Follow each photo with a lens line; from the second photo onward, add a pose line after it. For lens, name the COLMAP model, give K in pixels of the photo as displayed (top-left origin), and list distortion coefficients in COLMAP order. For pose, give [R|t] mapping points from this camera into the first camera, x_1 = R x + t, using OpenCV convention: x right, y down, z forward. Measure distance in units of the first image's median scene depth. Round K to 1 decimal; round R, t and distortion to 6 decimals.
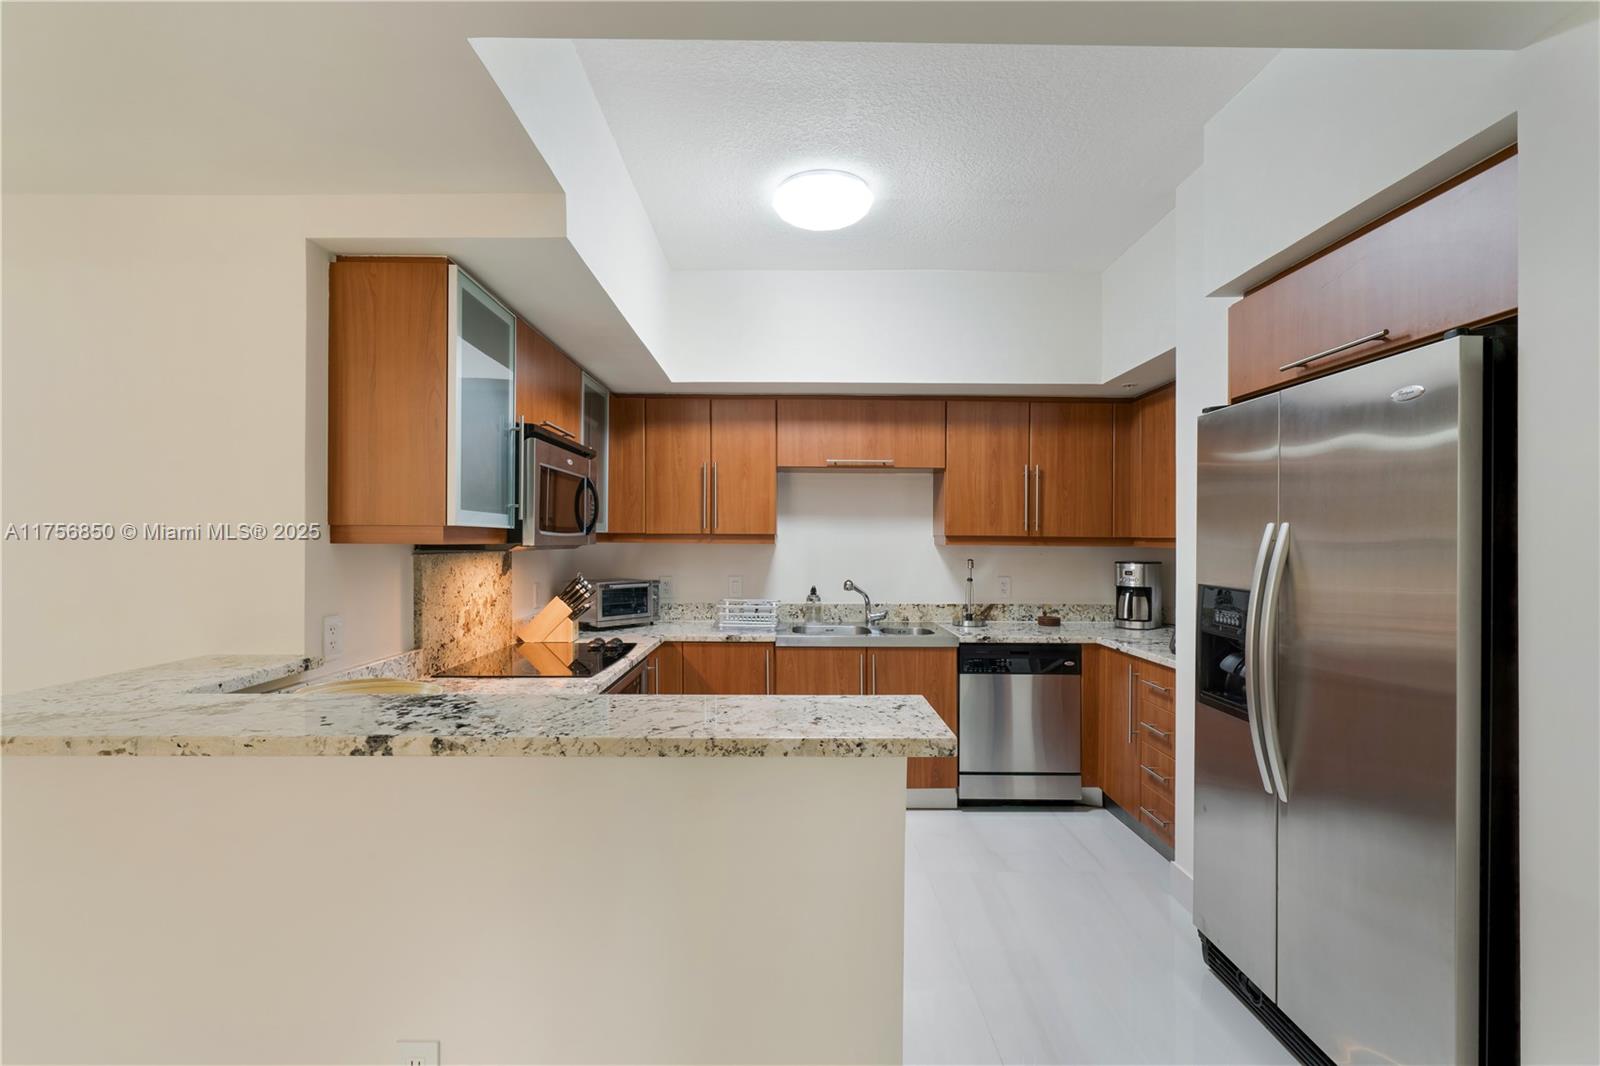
lens RADIAL K [[718.1, 0, 800.0], [0, 718.1, 533.0], [0, 0, 1]] dist [-0.023542, 0.013672]
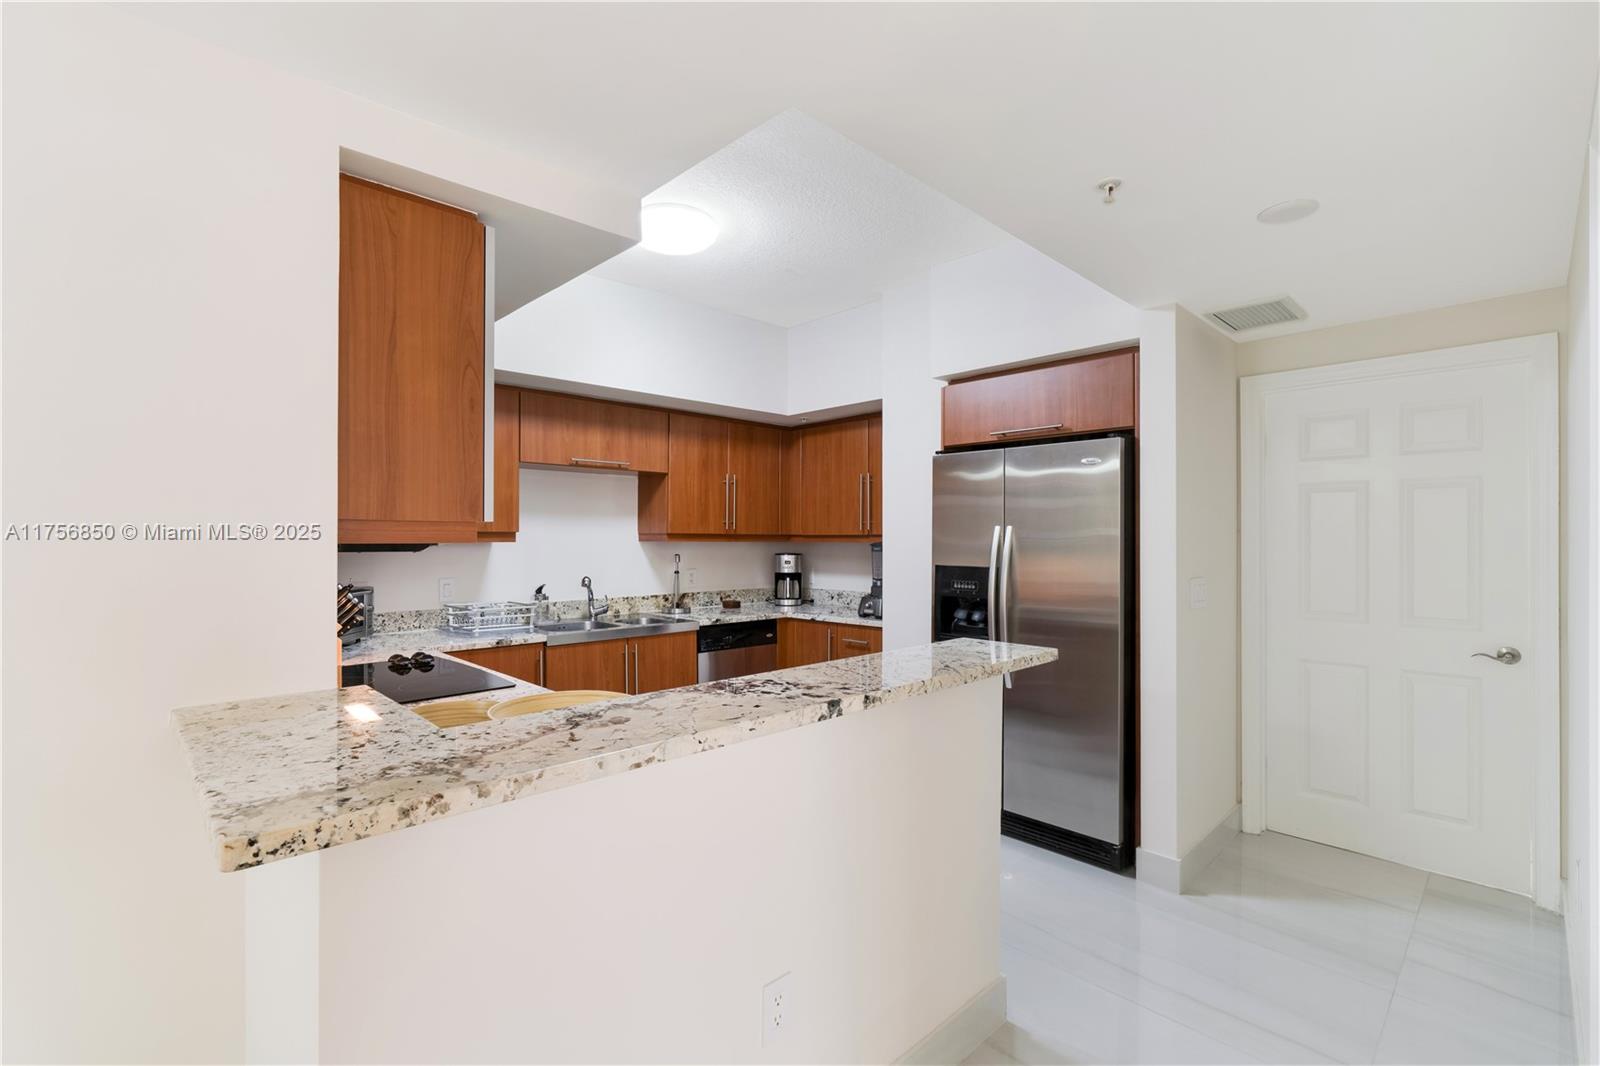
lens RADIAL K [[716.7, 0, 800.0], [0, 716.7, 533.0], [0, 0, 1]] dist [0.001450, 0.000062]
pose [[0.724936, 0.000798, 0.688815, -0.418845], [-0.003458, 0.999991, 0.002481, -0.000620], [-0.688807, -0.004181, 0.724933, 0.046296]]
